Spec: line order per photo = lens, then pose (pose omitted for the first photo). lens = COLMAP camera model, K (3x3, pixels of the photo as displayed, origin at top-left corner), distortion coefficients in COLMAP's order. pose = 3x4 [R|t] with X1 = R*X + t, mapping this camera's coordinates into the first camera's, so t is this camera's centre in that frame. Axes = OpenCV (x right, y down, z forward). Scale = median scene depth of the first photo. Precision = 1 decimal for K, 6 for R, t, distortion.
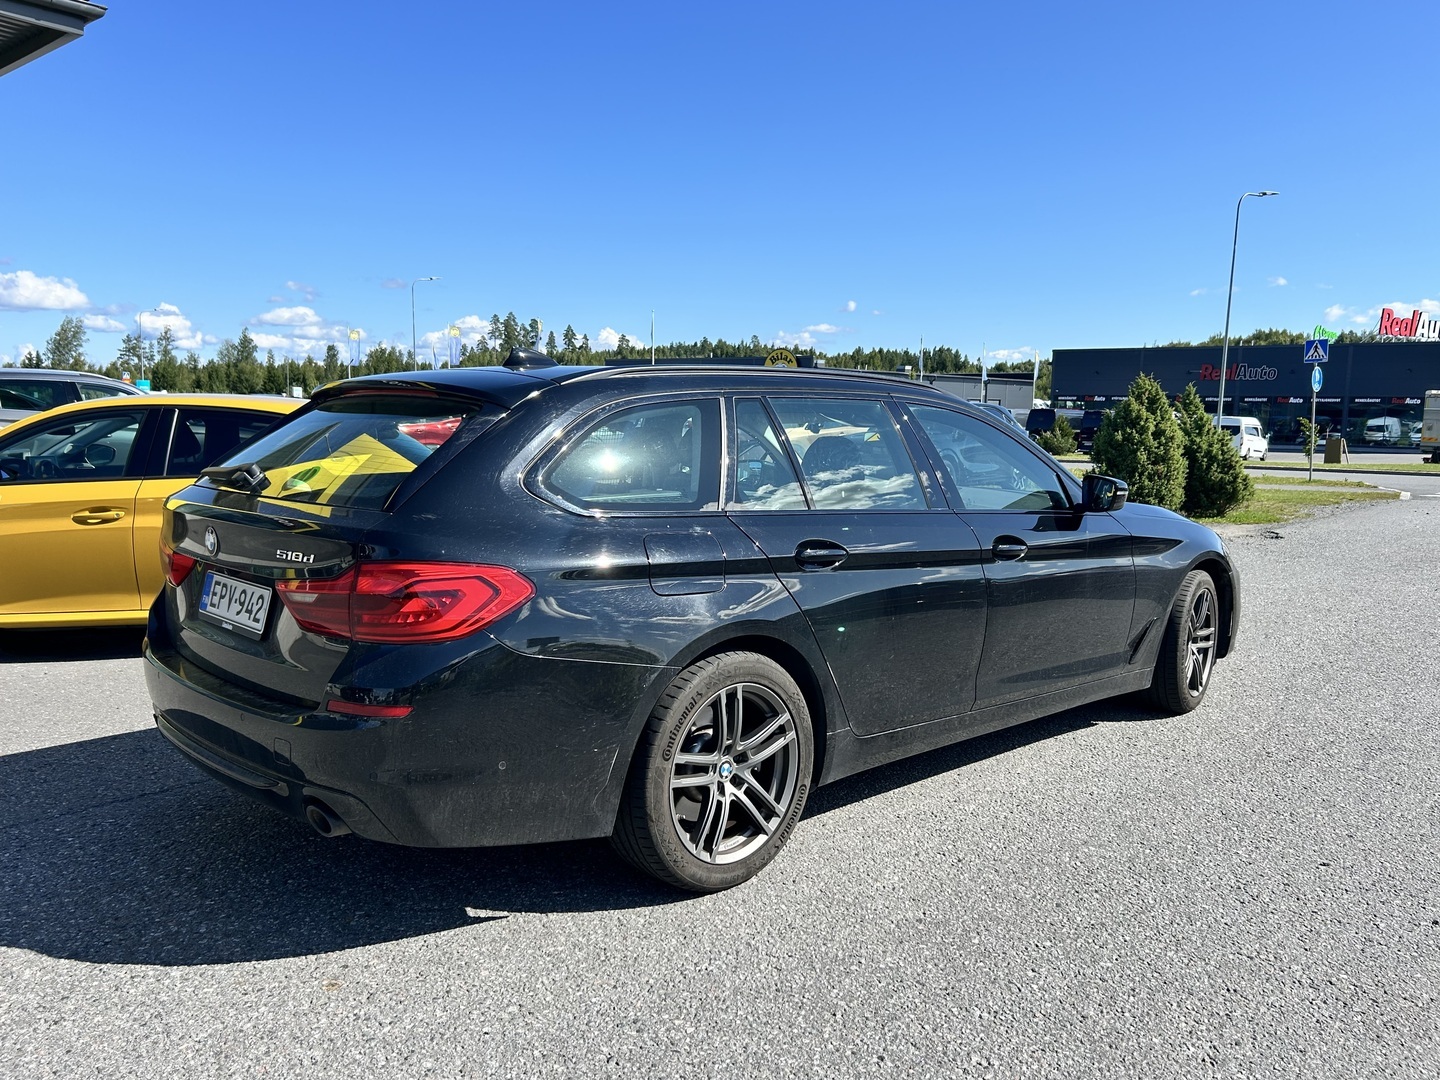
lens RADIAL K [[1112.8, 0, 721.3], [0, 1112.8, 542.9], [0, 0, 1]] dist [0.035592, -0.066996]
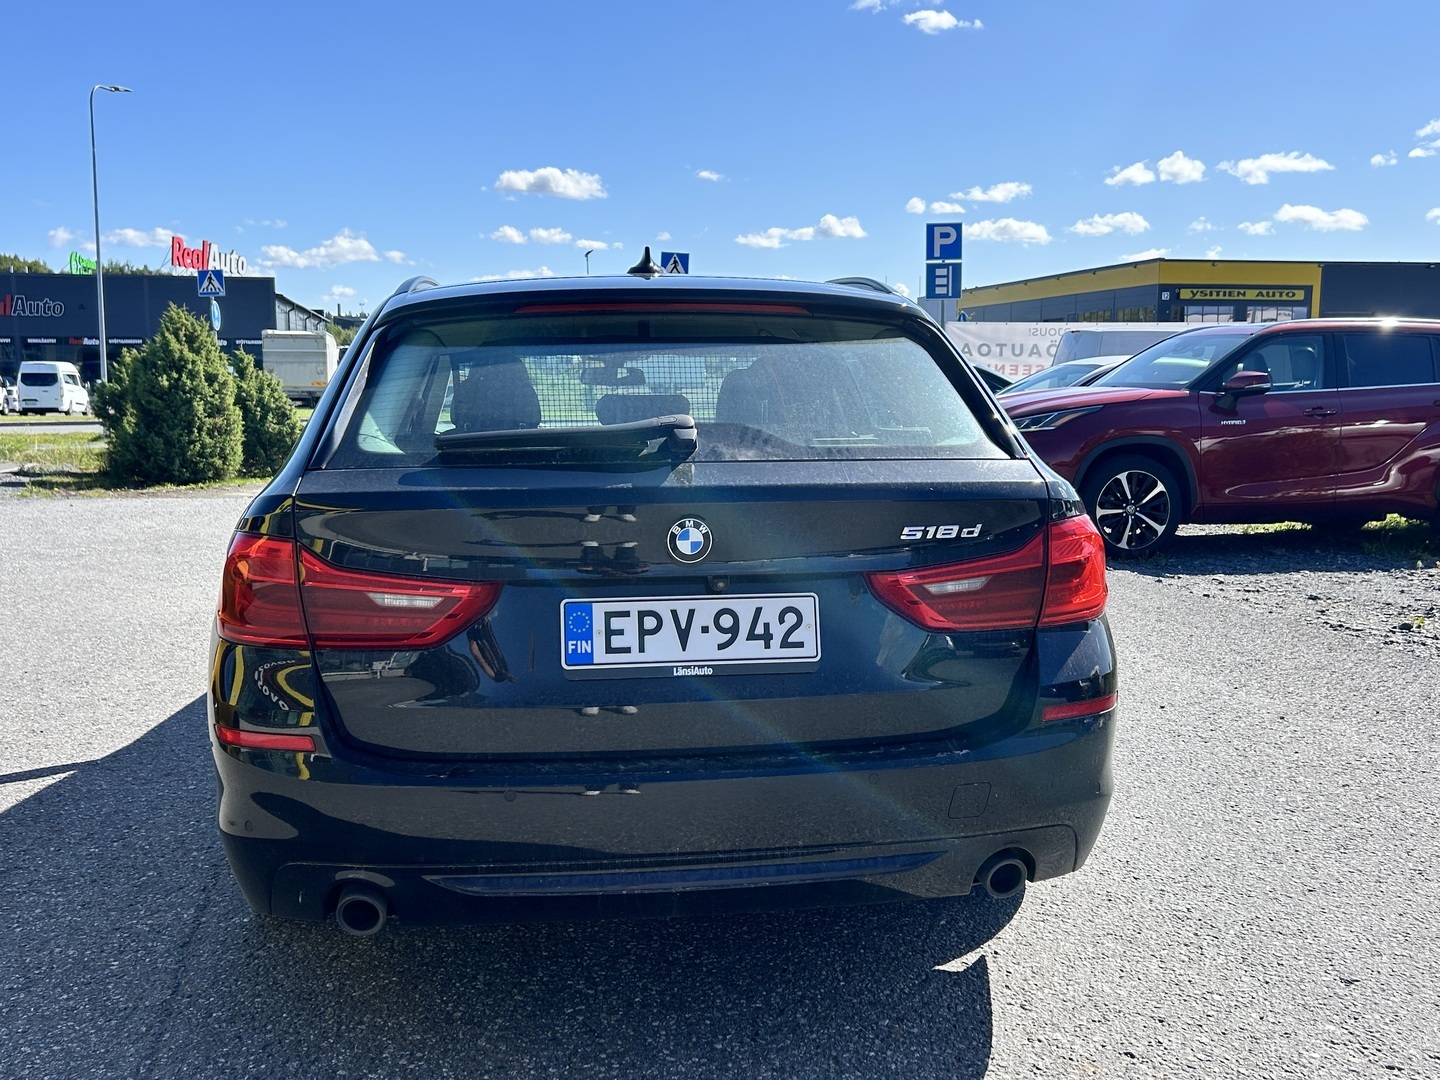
lens RADIAL K [[1379.8, 0, 719.6], [0, 1379.8, 535.4], [0, 0, 1]] dist [0.005775, 0.000000]
pose [[0.601906, -0.110949, 0.790822, -0.193374], [0.101434, 0.992902, 0.062097, -0.009098], [-0.792098, 0.042840, 0.608888, 0.095315]]
